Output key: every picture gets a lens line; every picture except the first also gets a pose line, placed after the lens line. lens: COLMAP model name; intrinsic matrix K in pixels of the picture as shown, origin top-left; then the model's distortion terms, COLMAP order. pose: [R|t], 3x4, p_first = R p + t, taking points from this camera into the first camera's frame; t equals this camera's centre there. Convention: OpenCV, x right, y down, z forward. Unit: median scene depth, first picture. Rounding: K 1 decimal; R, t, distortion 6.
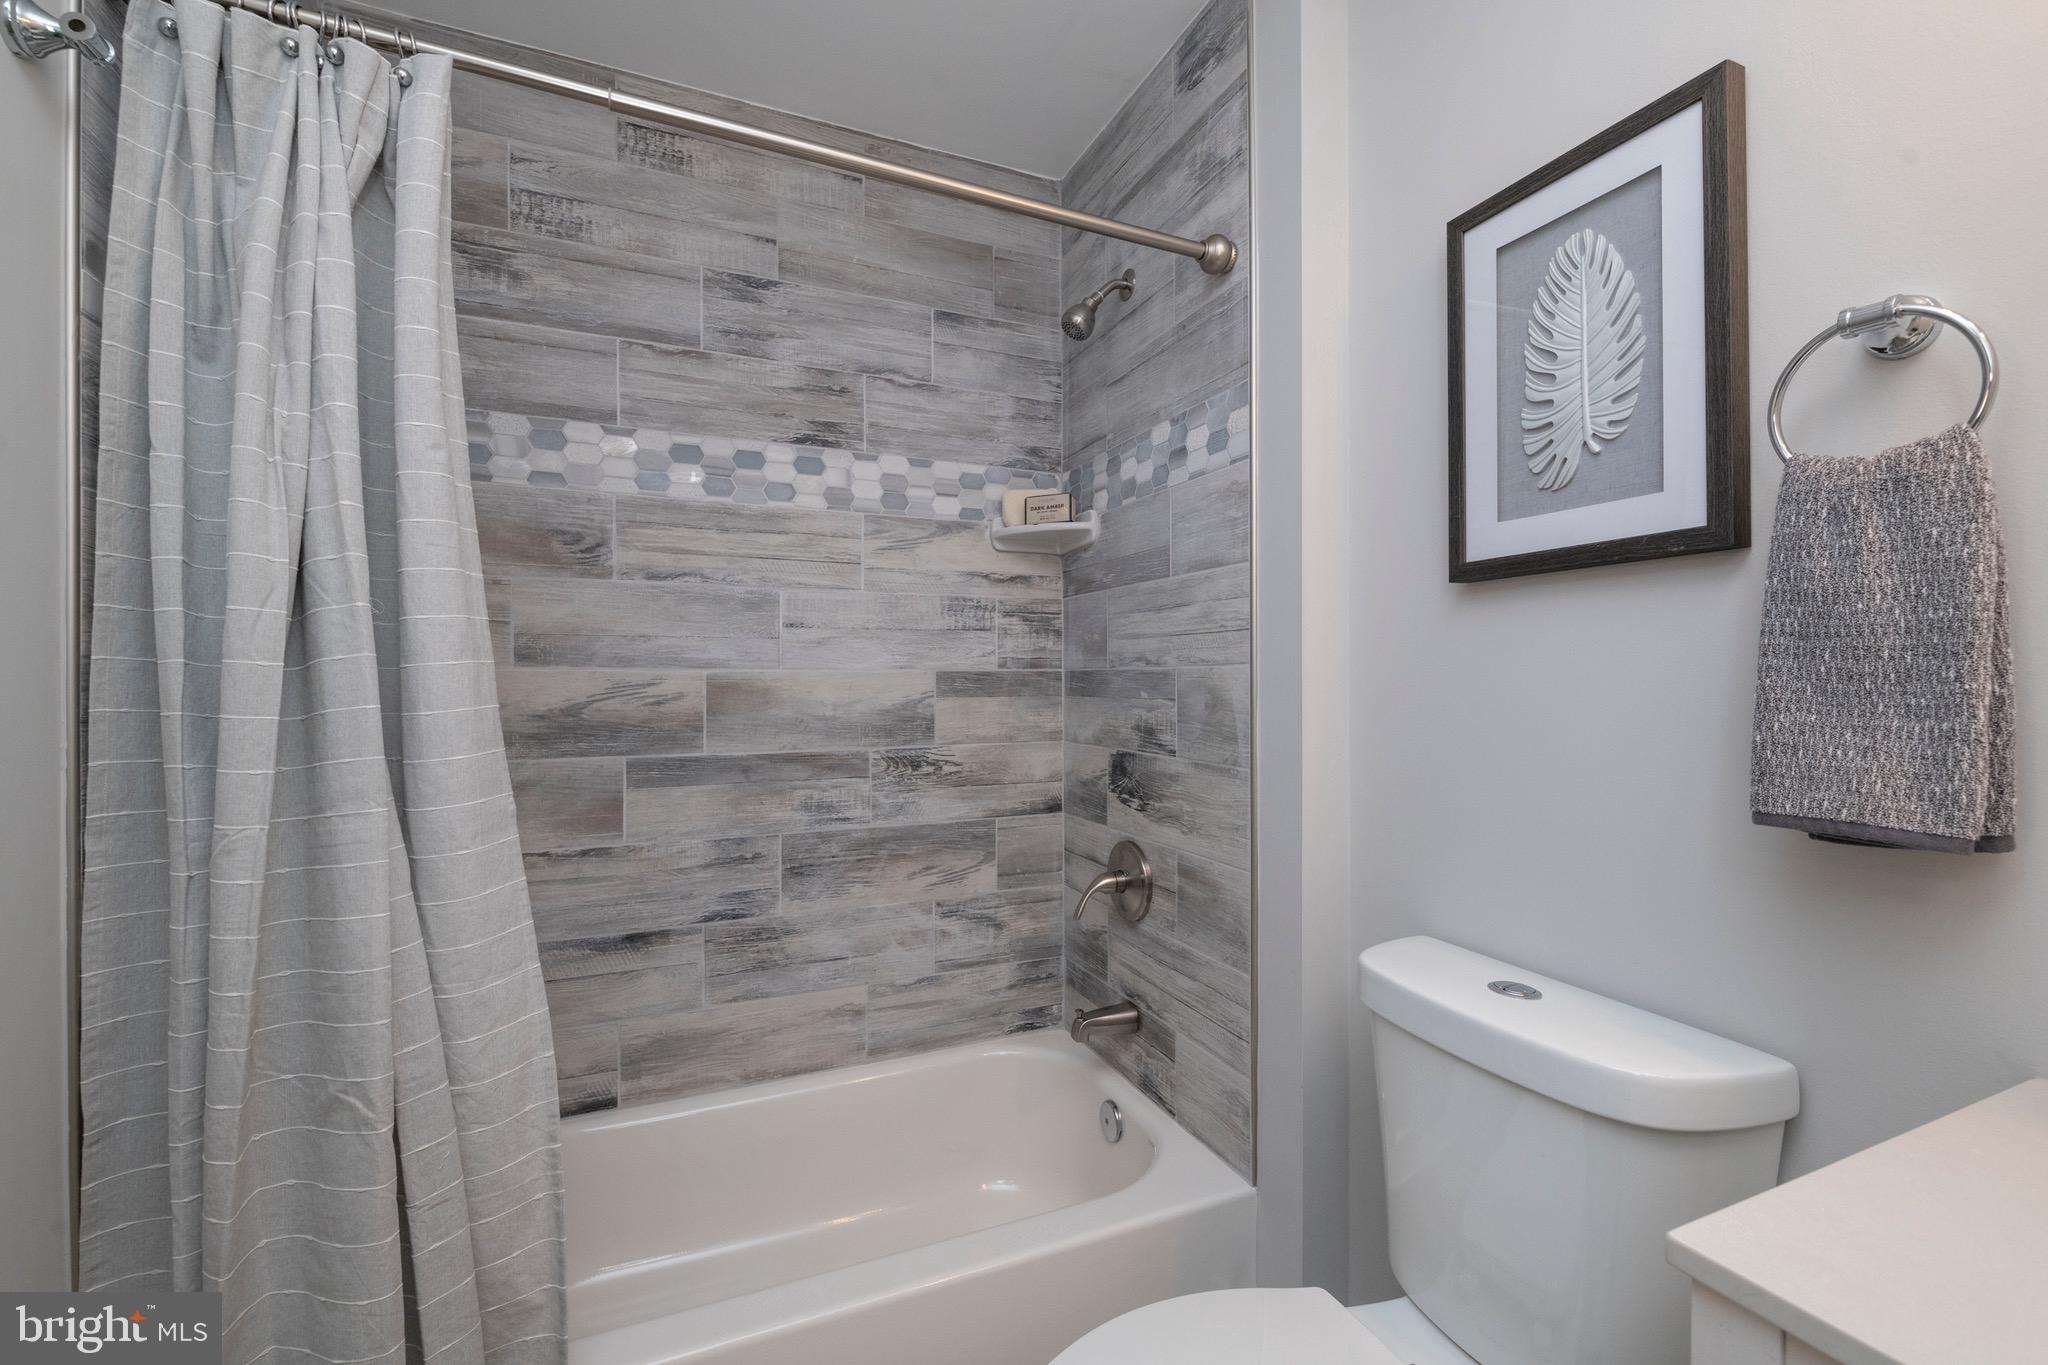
lens RADIAL K [[870.1, 0, 1027.5], [0, 870.1, 679.2], [0, 0, 1]] dist [0.017794, -0.009826]
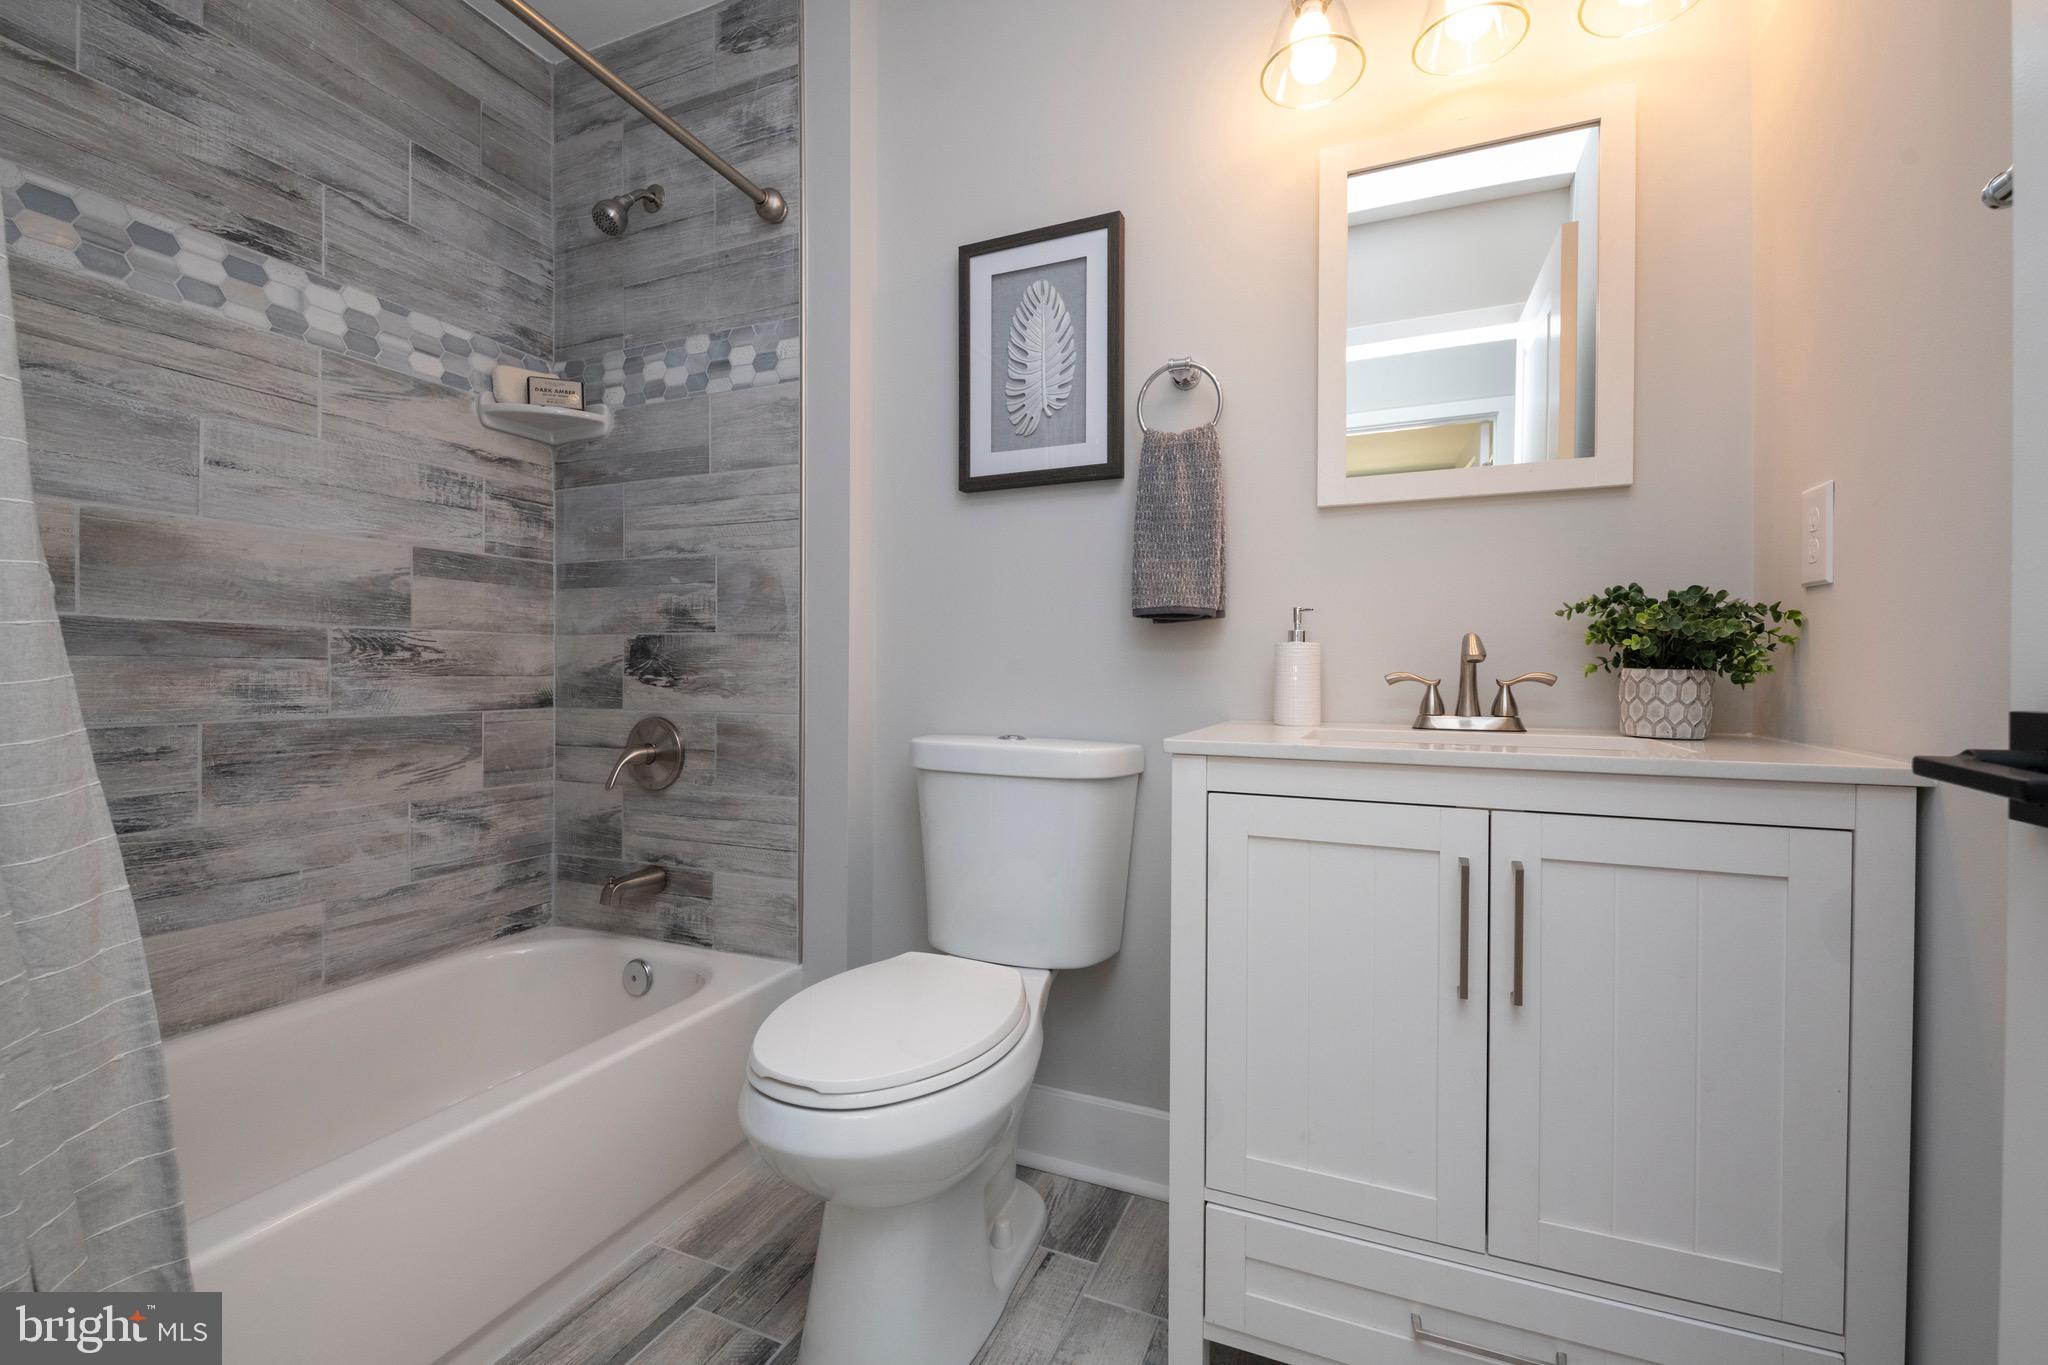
lens RADIAL K [[870.1, 0, 1027.5], [0, 870.1, 679.2], [0, 0, 1]] dist [0.017794, -0.009826]
pose [[0.725448, 0.001836, 0.688275, -0.288716], [-0.006159, 0.999974, 0.003824, 0.130562], [-0.688250, -0.007013, 0.725440, -0.100232]]
